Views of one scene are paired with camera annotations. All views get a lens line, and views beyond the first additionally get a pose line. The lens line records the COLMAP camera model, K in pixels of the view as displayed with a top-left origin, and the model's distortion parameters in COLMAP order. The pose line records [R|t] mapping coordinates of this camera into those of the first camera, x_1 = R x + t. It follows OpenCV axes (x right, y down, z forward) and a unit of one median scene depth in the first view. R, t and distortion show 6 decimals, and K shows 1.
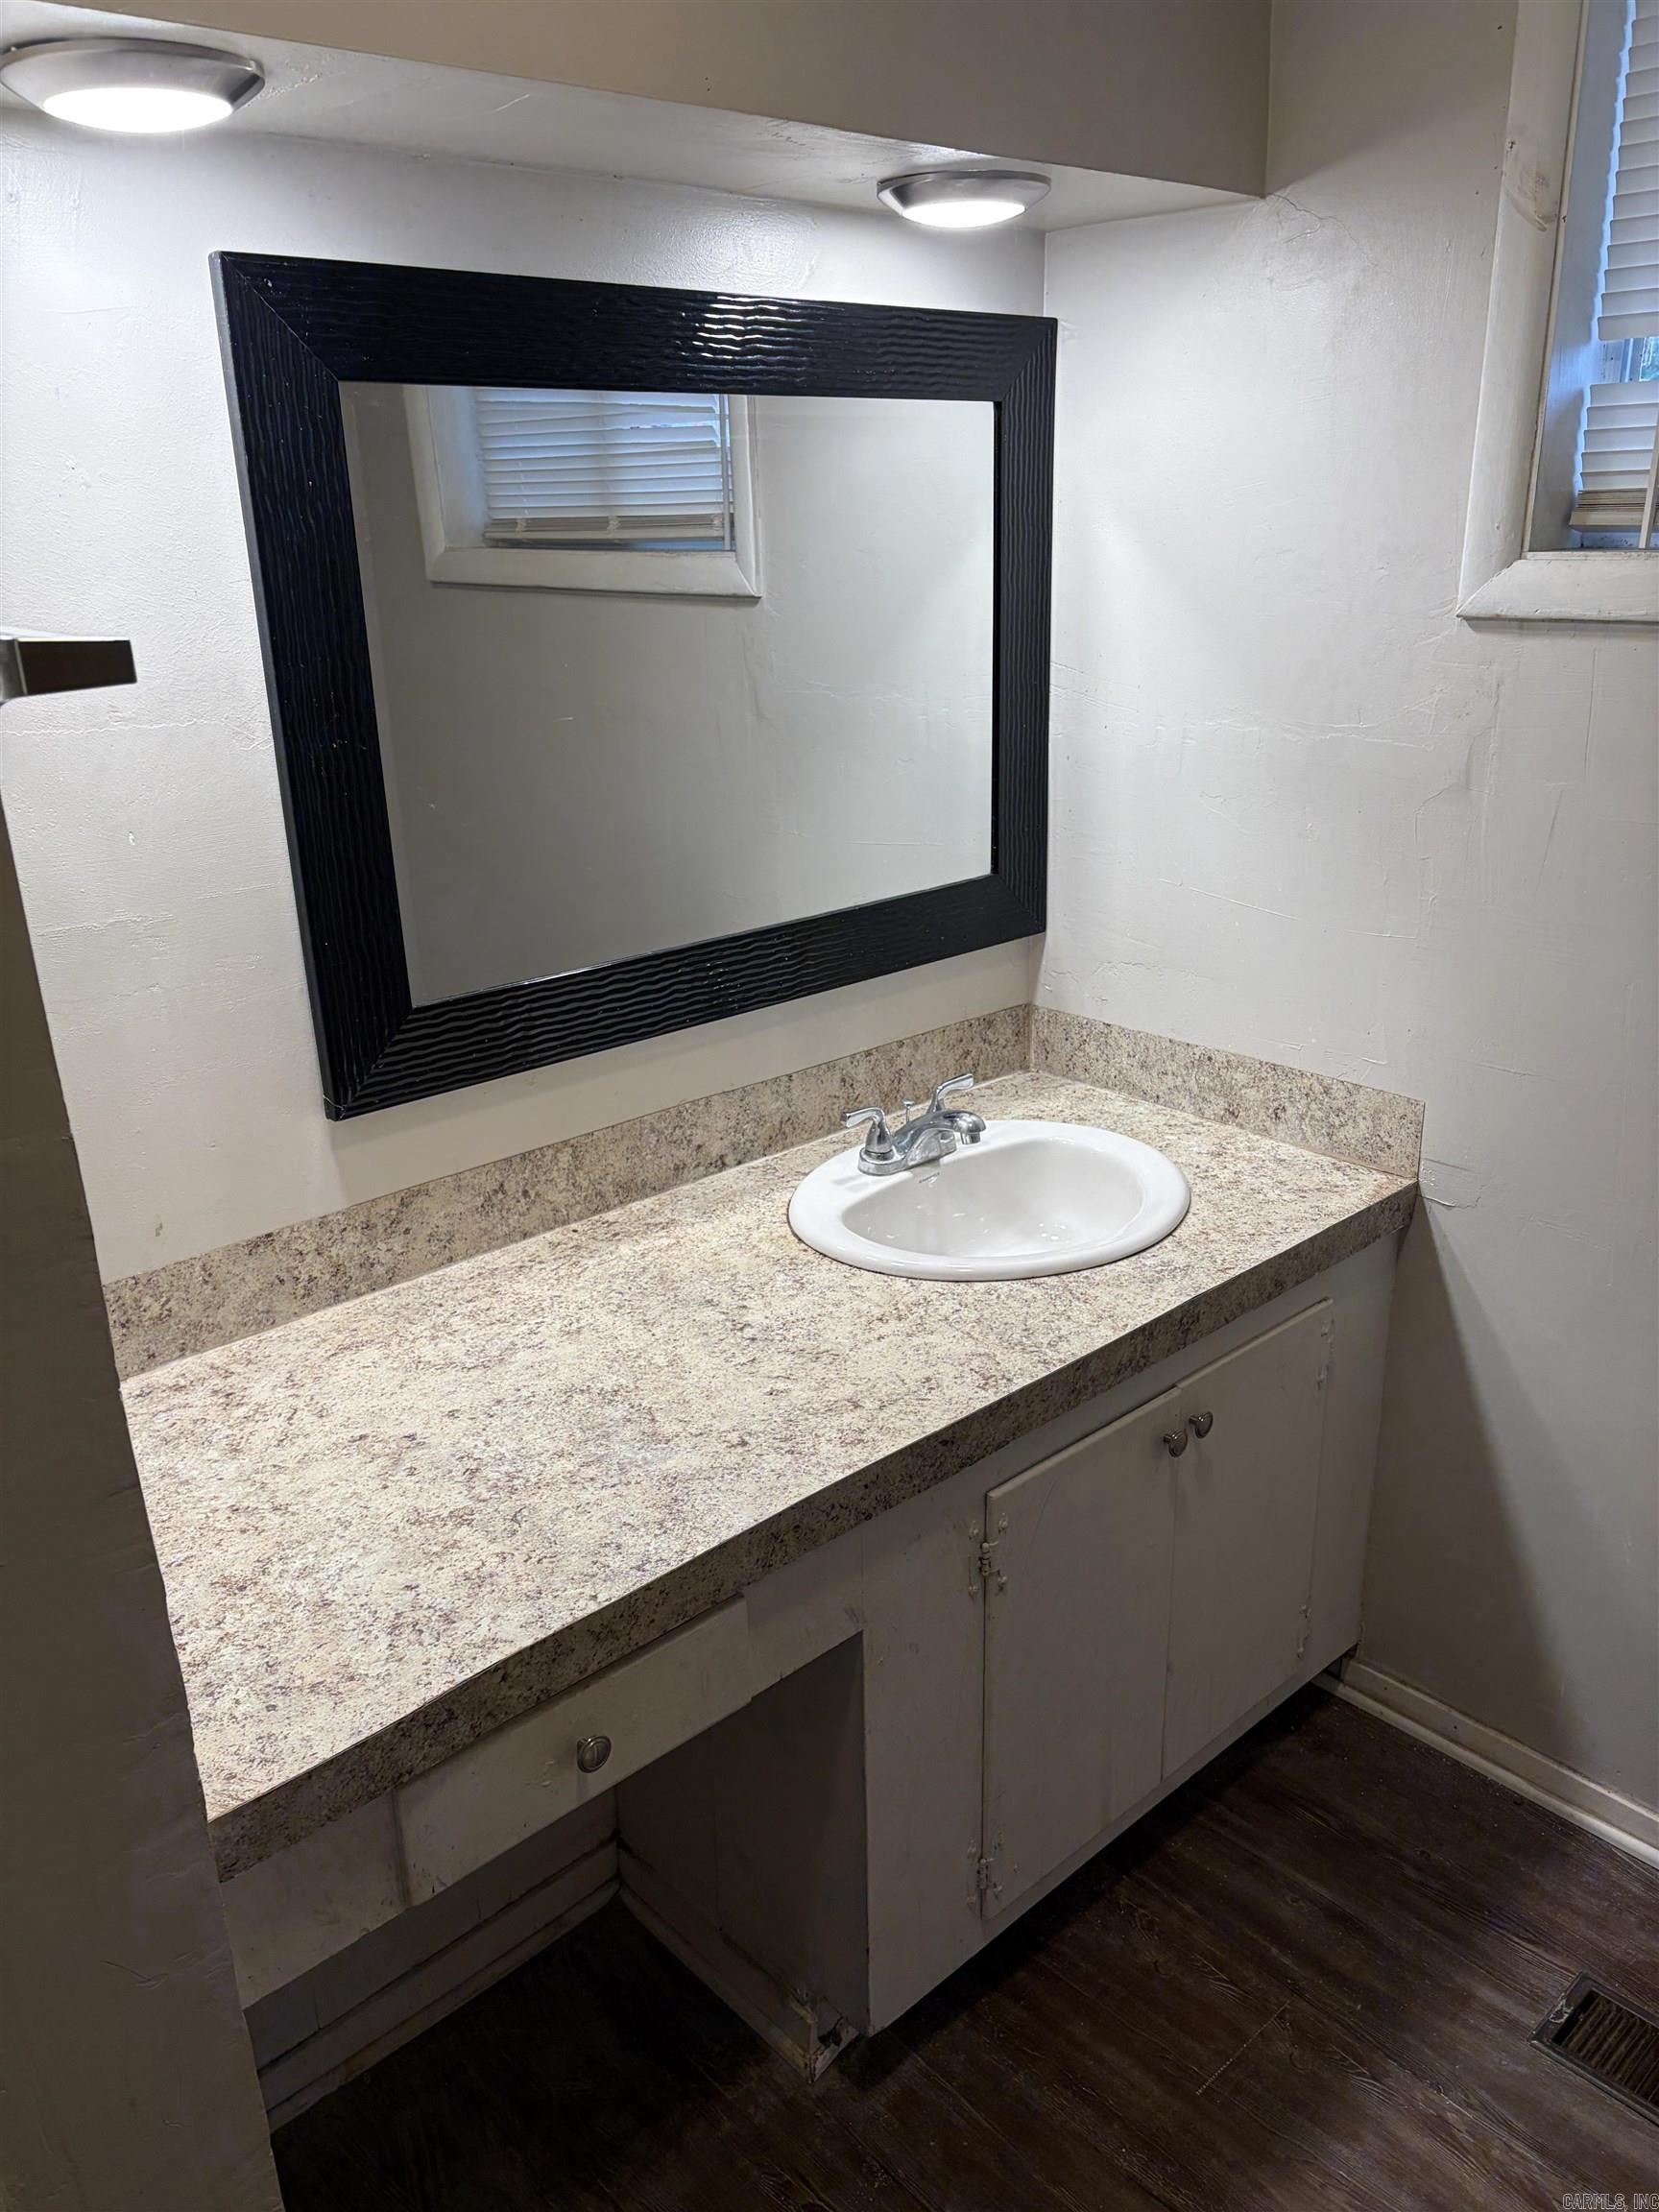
lens RADIAL K [[1661.6, 0, 827.3], [0, 1661.6, 1116.4], [0, 0, 1]] dist [0.041961, -0.039888]
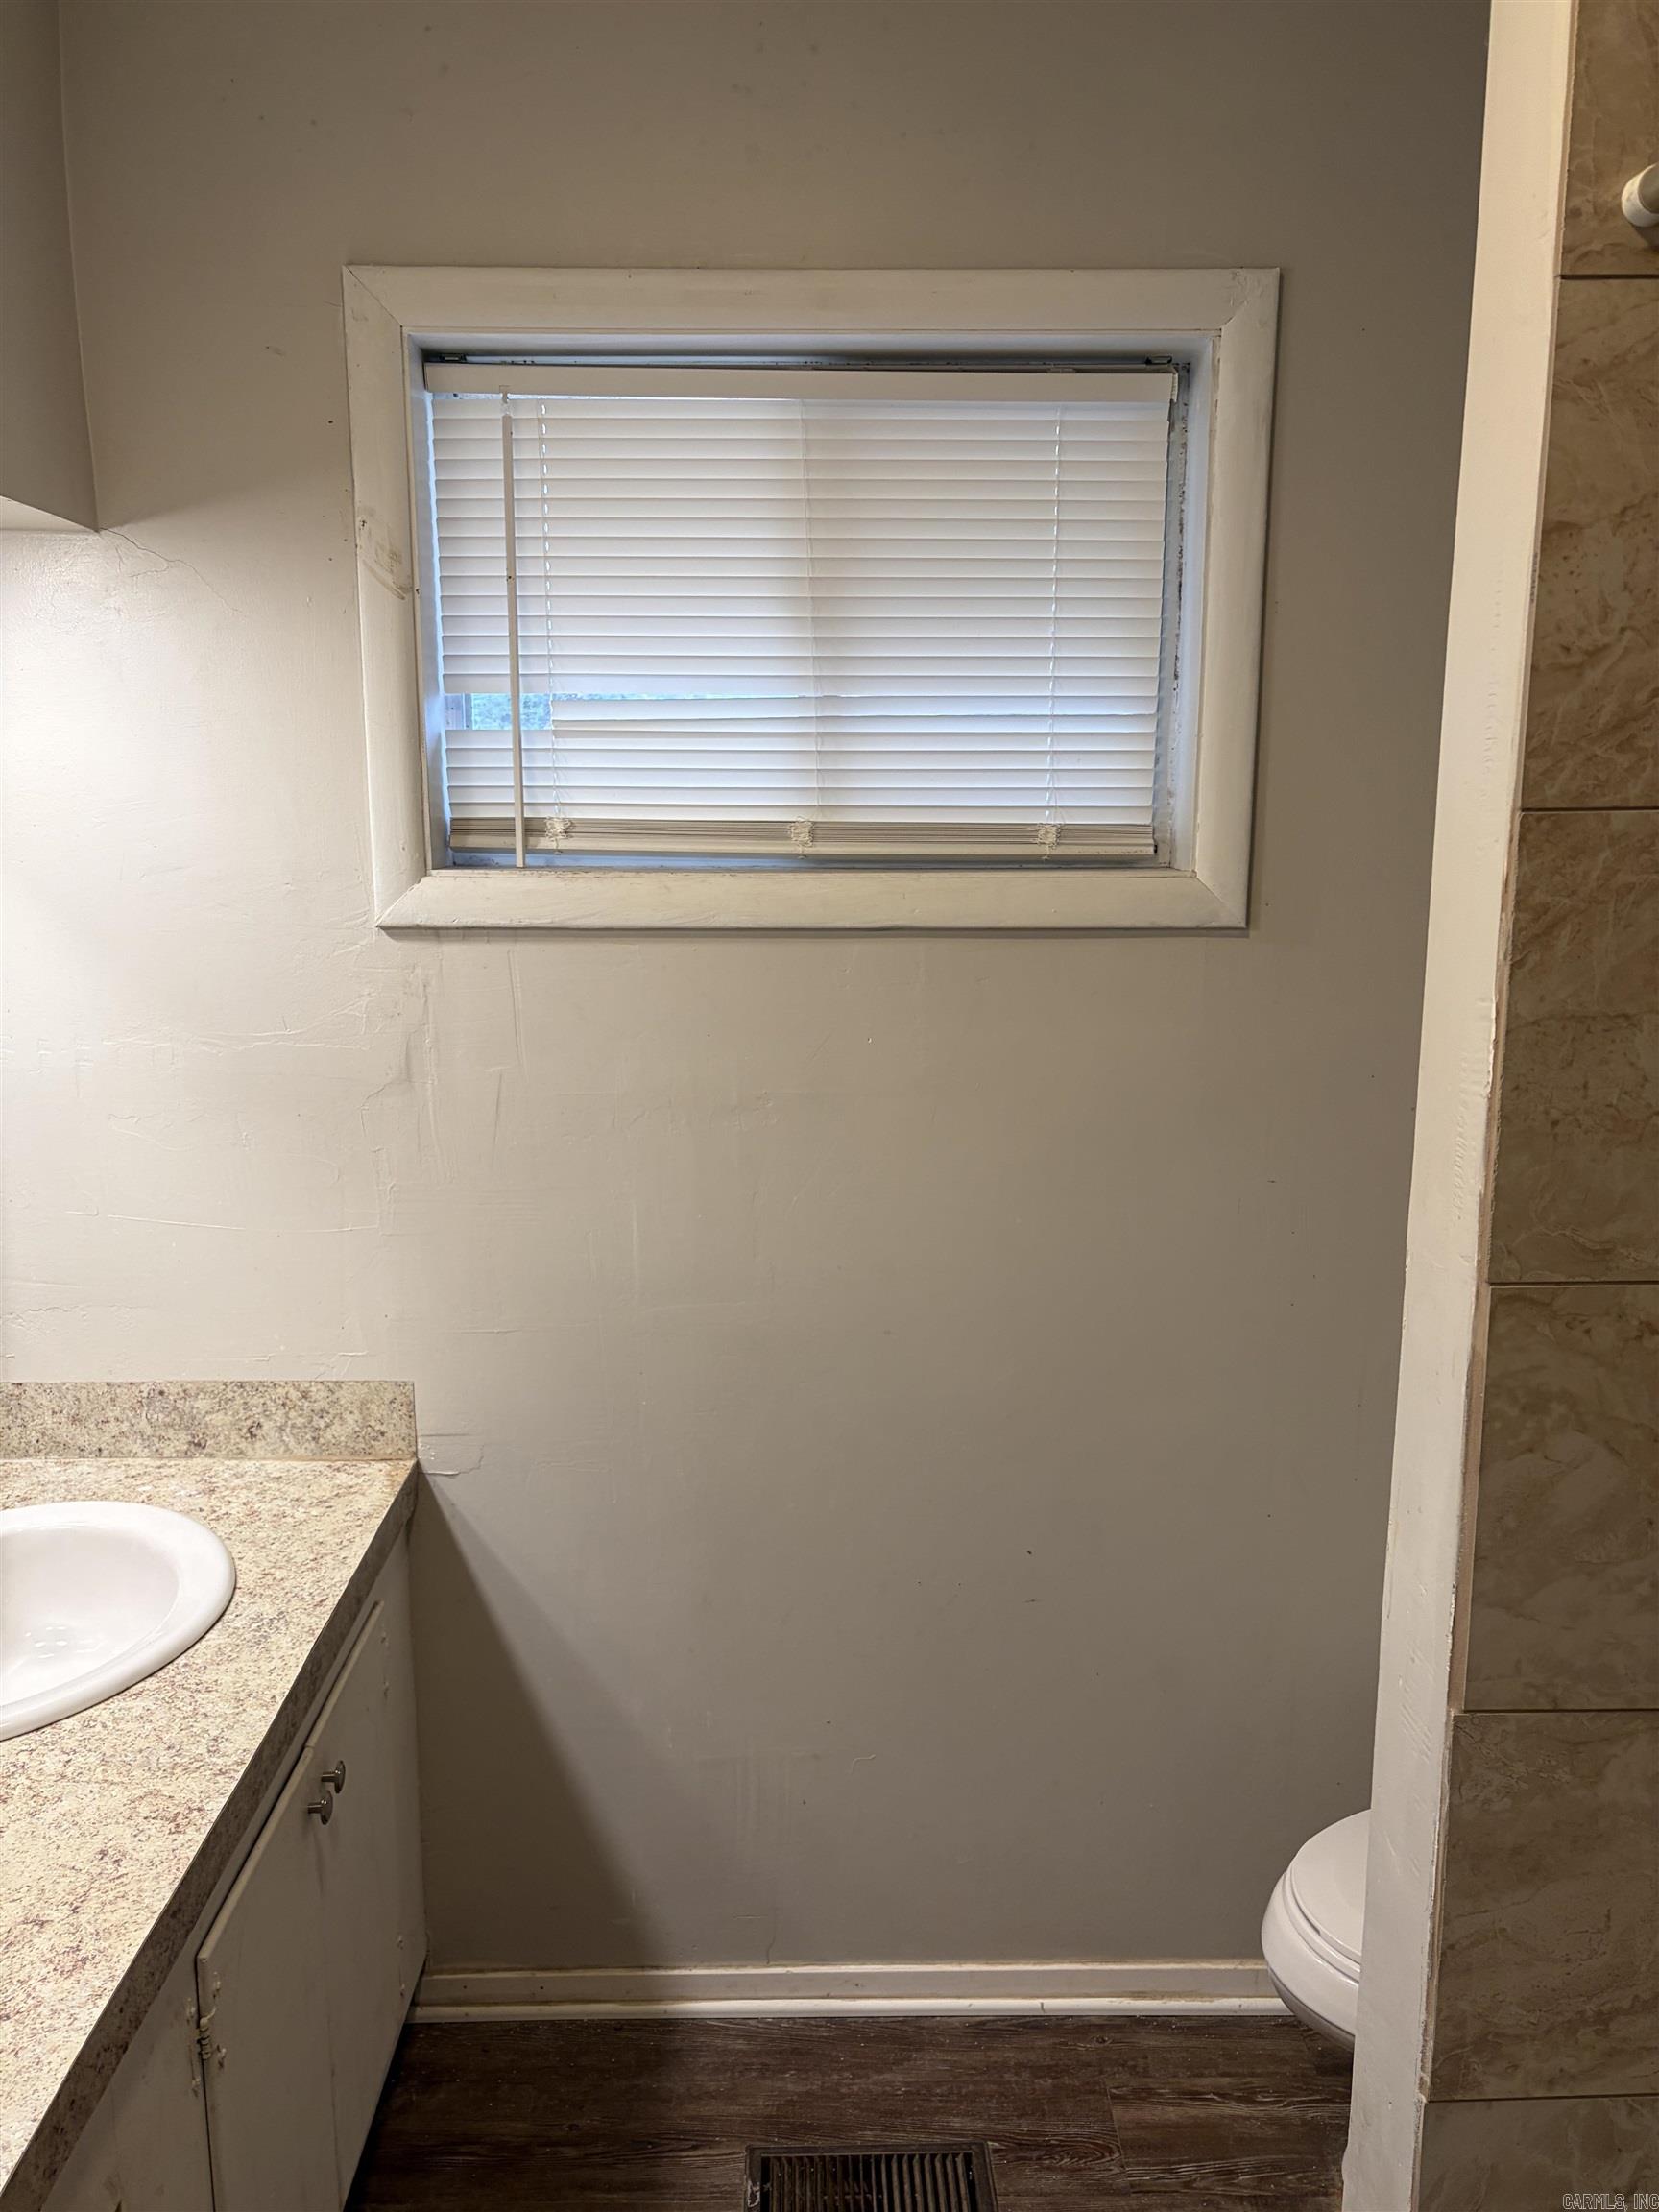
lens RADIAL K [[1661.6, 0, 826.3], [0, 1661.6, 1108.4], [0, 0, 1]] dist [0.041961, -0.039888]
pose [[0.673745, -0.117489, 0.729564, -0.201987], [0.239571, 0.968684, -0.065244, -0.043895], [-0.699051, 0.218740, 0.680794, 0.089780]]
